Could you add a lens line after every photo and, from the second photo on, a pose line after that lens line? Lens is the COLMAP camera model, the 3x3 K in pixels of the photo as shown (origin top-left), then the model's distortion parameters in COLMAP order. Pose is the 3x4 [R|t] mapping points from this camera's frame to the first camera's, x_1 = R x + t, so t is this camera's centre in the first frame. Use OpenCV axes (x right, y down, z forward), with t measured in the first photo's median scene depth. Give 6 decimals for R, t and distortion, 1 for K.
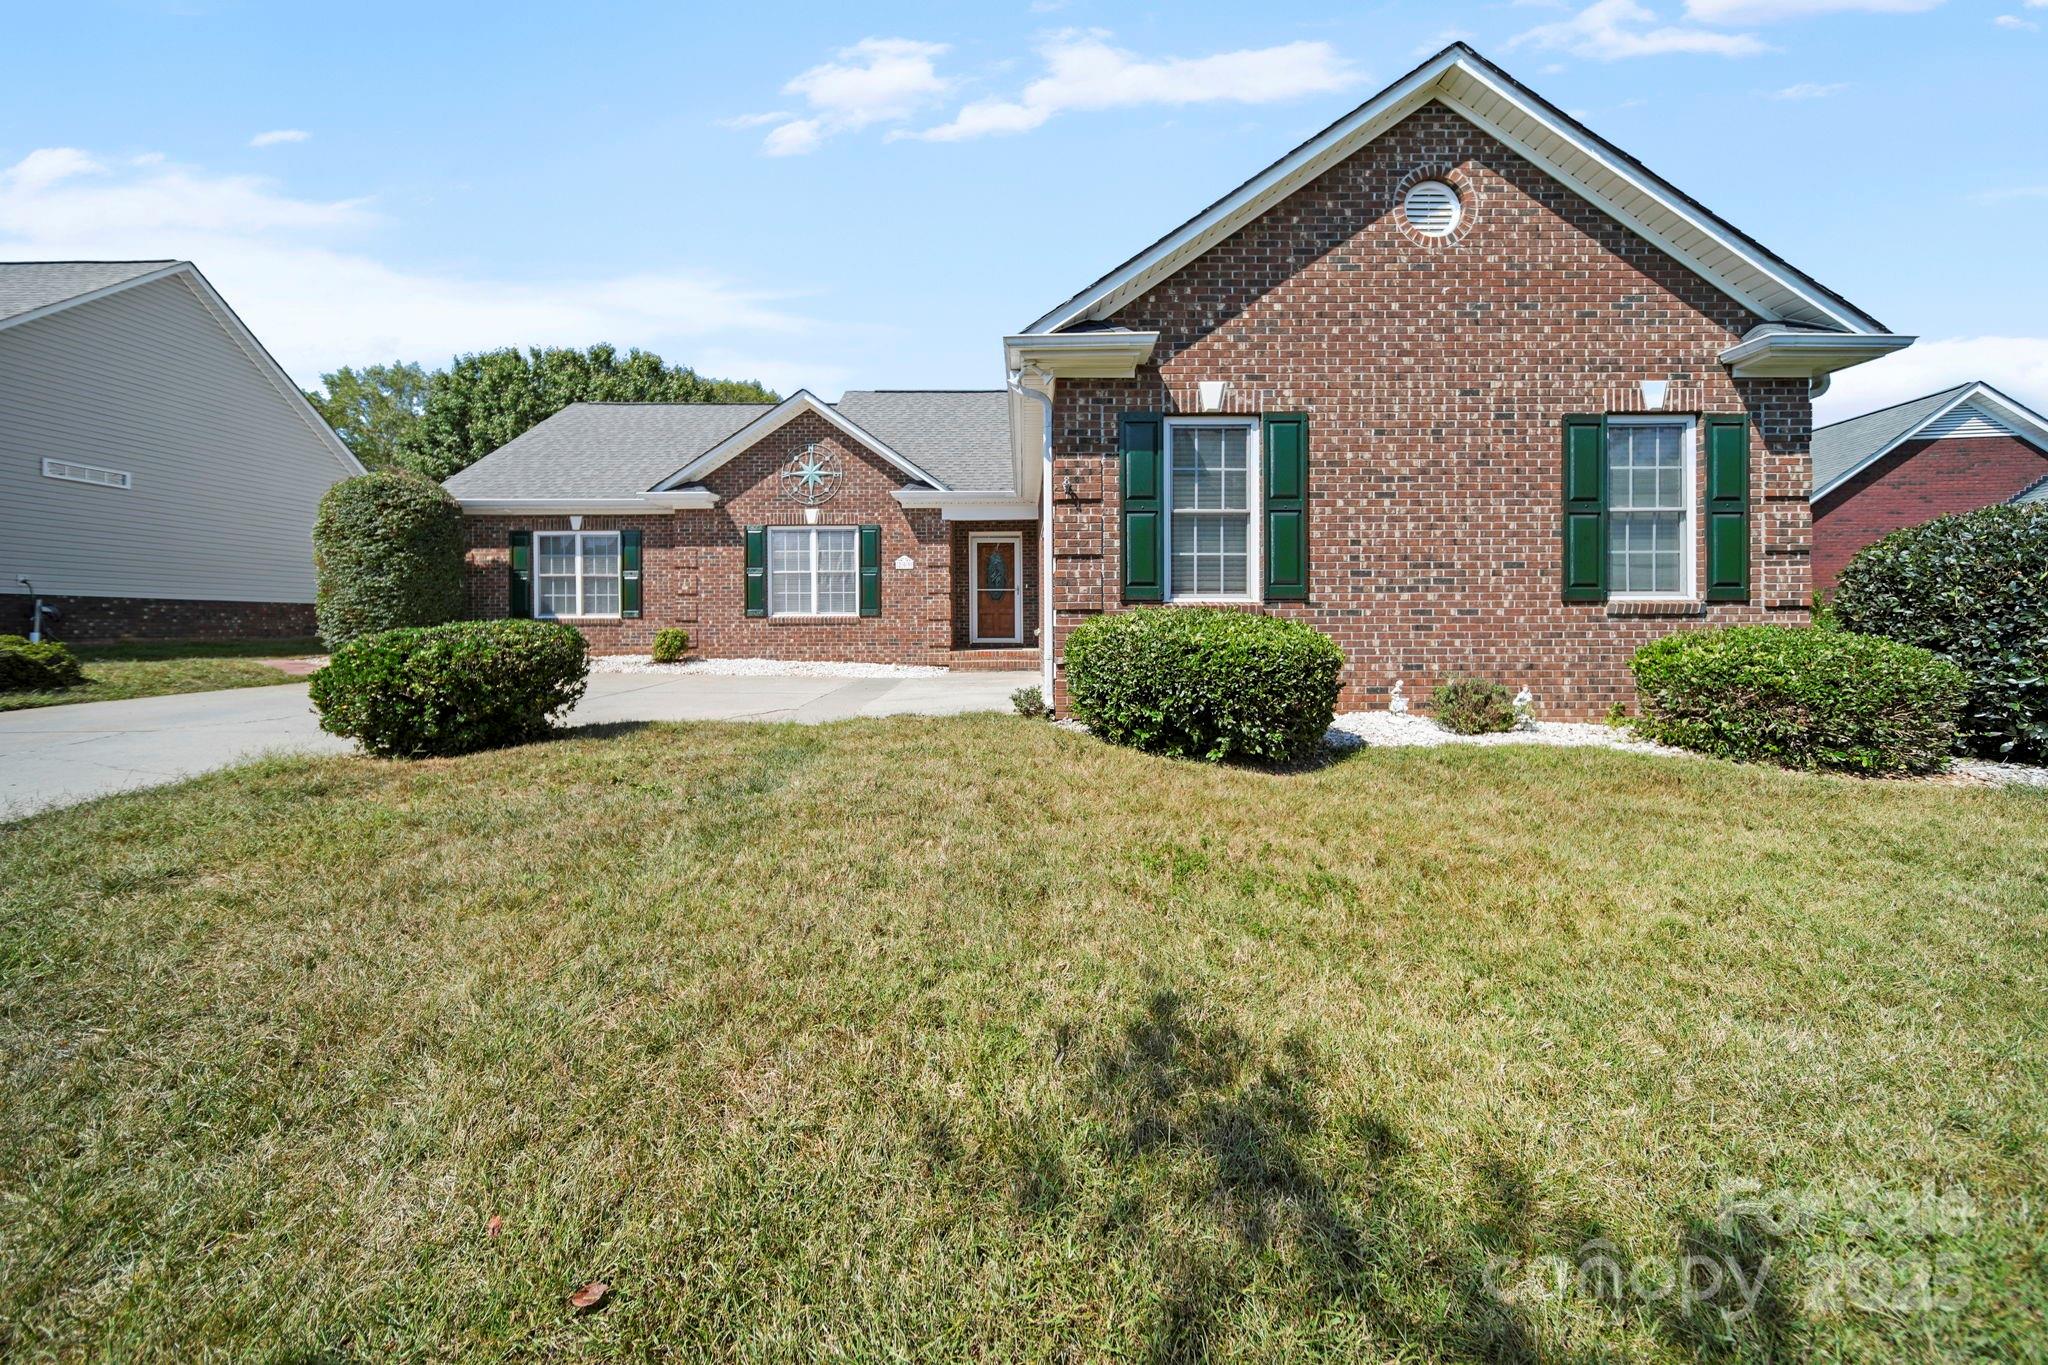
lens RADIAL K [[749.4, 0, 1017.6], [0, 749.4, 625.0], [0, 0, 1]] dist [0.001340, -0.000077]
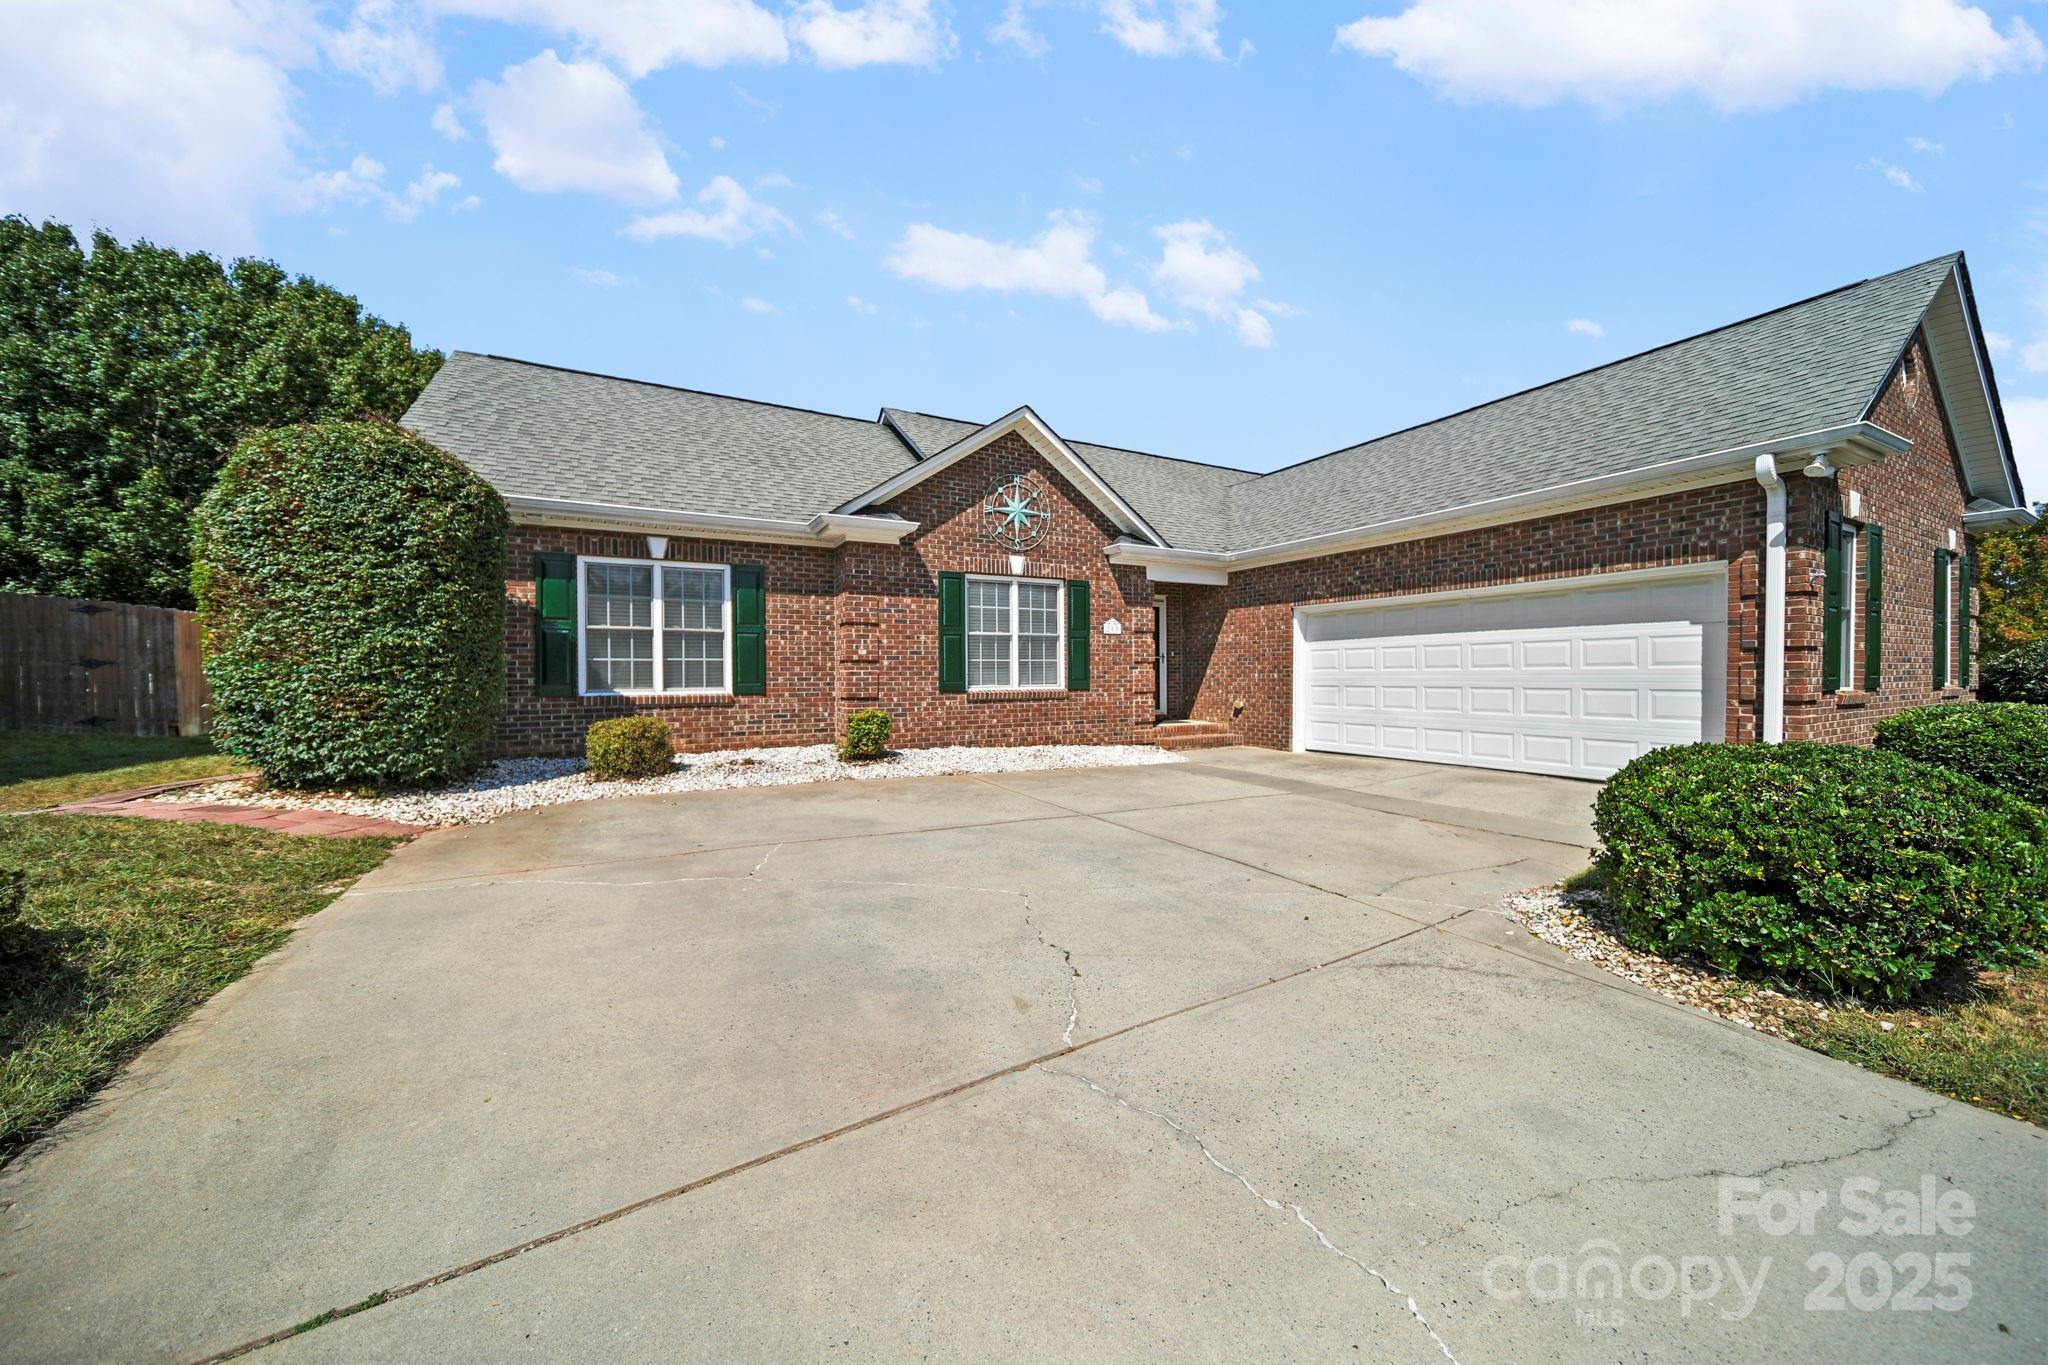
lens RADIAL K [[724.8, 0, 1027.1], [0, 724.8, 676.6], [0, 0, 1]] dist [-0.003182, 0.000122]
pose [[0.877803, -0.001943, 0.479017, -1.282302], [0.001200, 0.999998, 0.001857, -0.055041], [-0.479019, -0.001055, 0.877804, 0.636789]]
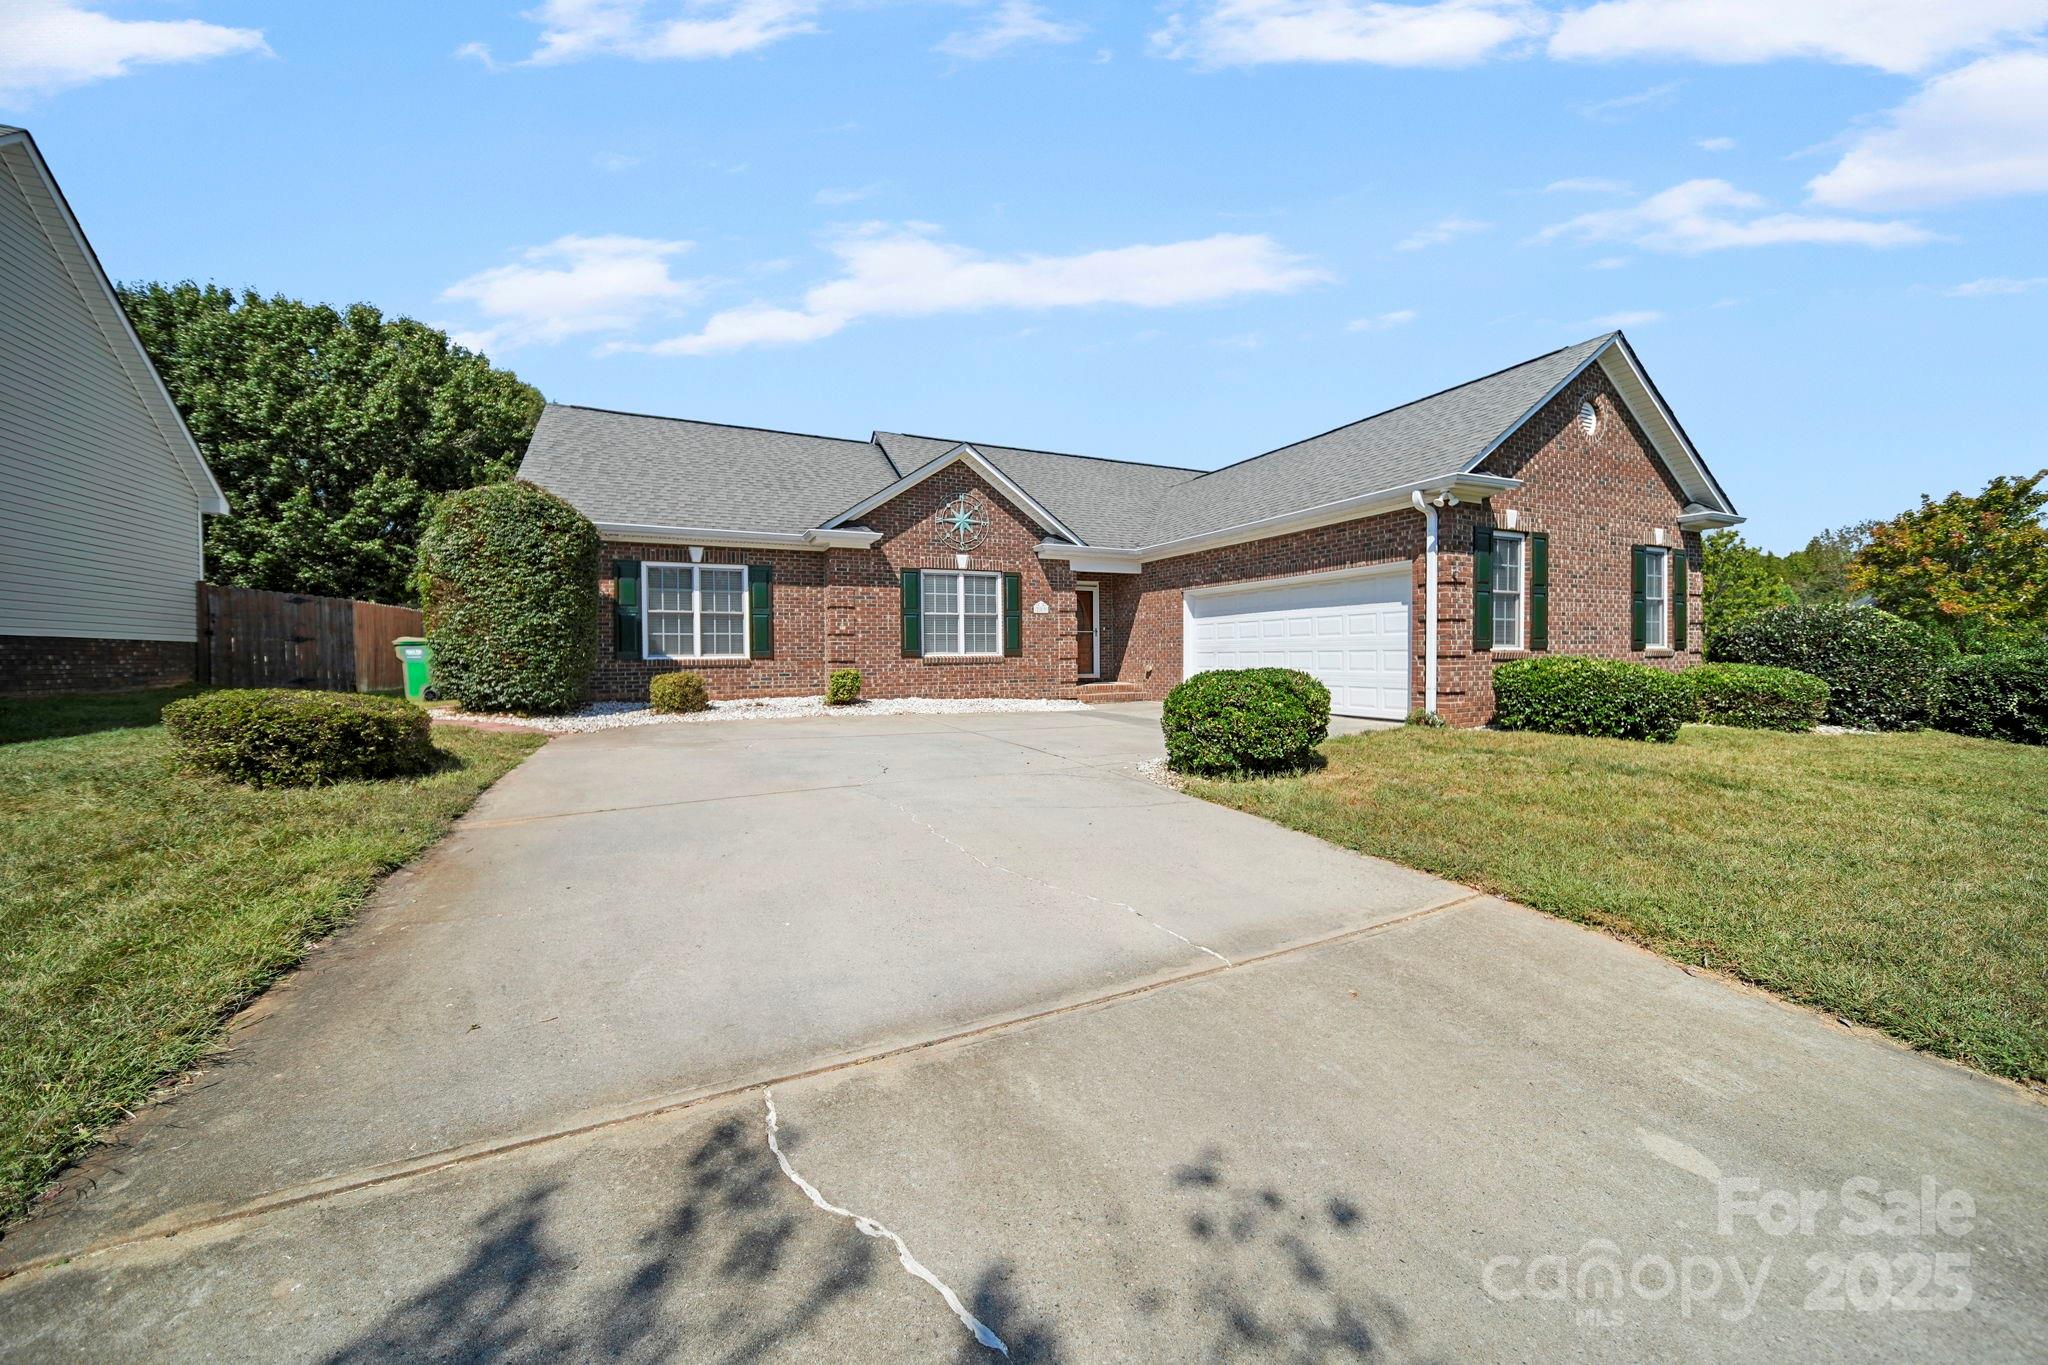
lens RADIAL K [[738.5, 0, 1029.9], [0, 738.5, 658.1], [0, 0, 1]] dist [0.000348, -0.000016]
pose [[0.900913, -0.006794, 0.433947, -1.293778], [0.005554, 0.999976, 0.004127, -0.025473], [-0.433965, -0.001308, 0.900929, 0.040050]]
